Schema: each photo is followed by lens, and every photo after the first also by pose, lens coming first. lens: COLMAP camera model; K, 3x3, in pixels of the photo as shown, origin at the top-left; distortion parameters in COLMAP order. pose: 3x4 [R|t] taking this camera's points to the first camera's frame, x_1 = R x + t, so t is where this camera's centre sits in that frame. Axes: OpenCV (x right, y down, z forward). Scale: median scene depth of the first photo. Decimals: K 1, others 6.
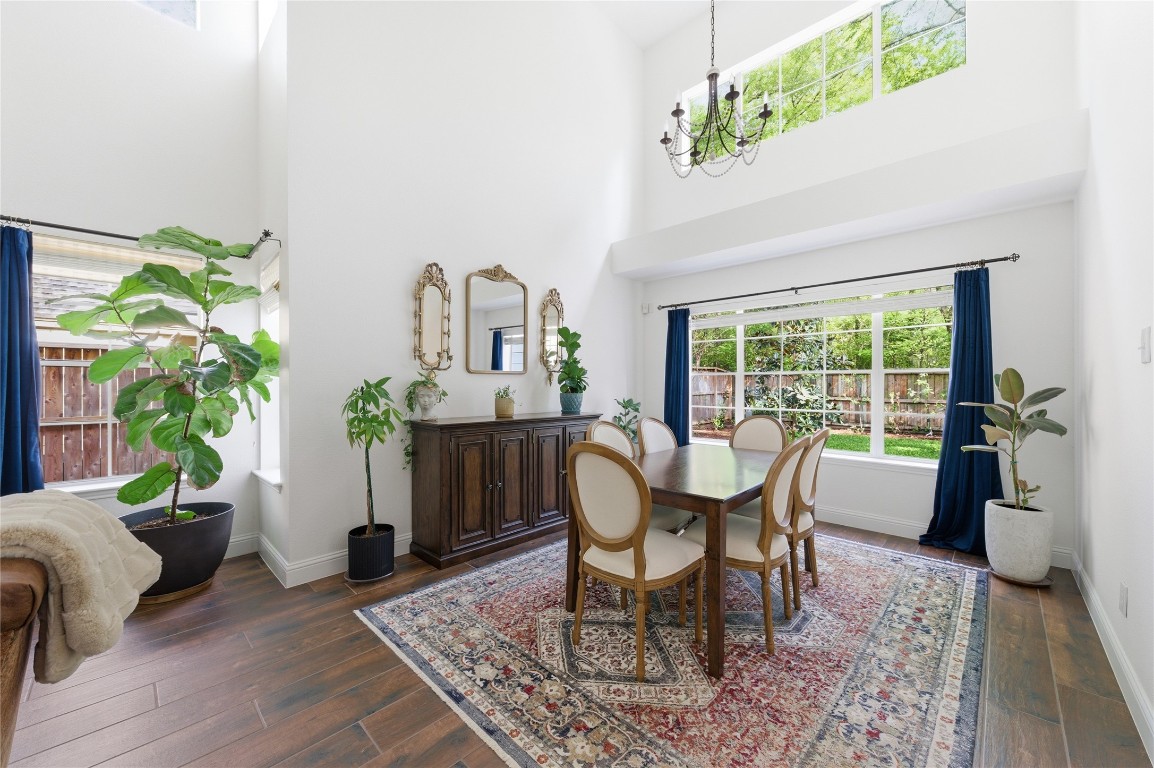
lens RADIAL K [[432.8, 0, 577.0], [0, 432.8, 384.0], [0, 0, 1]] dist [0.000290, 0.000149]
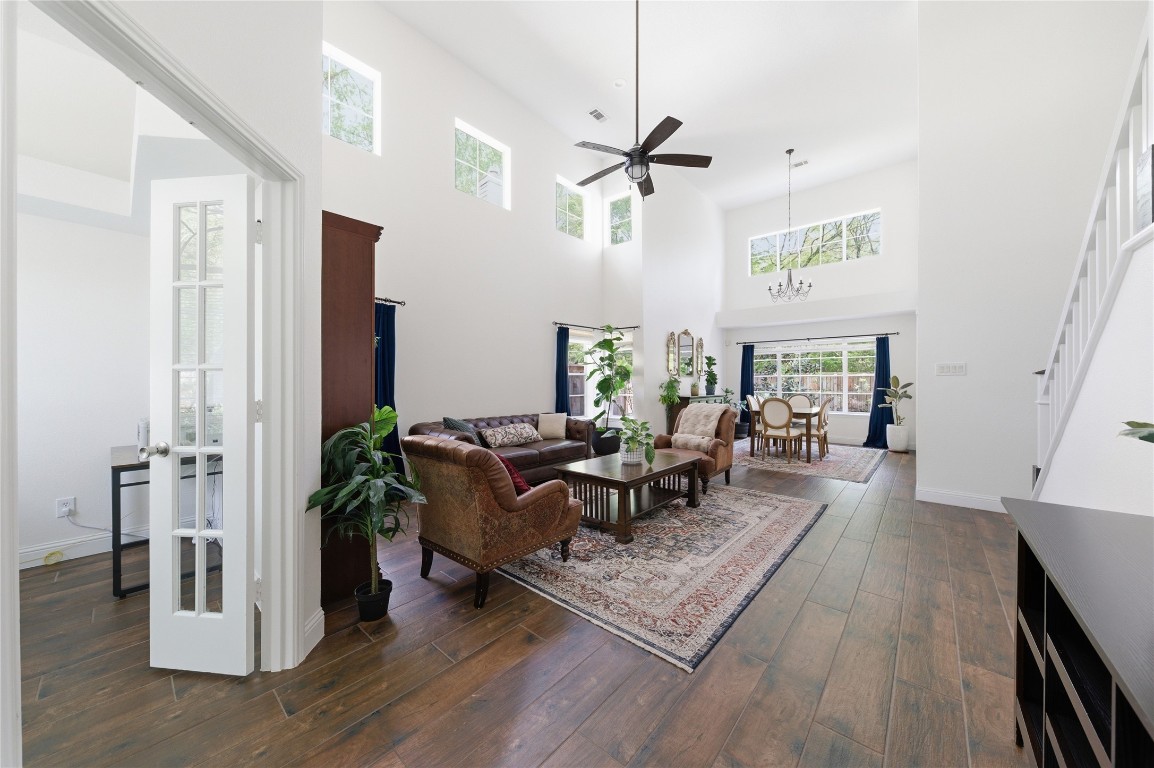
lens RADIAL K [[399.6, 0, 577.0], [0, 399.6, 384.0], [0, 0, 1]] dist [-0.001352, -0.000061]
pose [[0.998455, -0.000129, 0.055566, -1.082999], [0.000093, 1.000000, 0.000640, 0.014457], [-0.055566, -0.000634, 0.998455, -1.328602]]
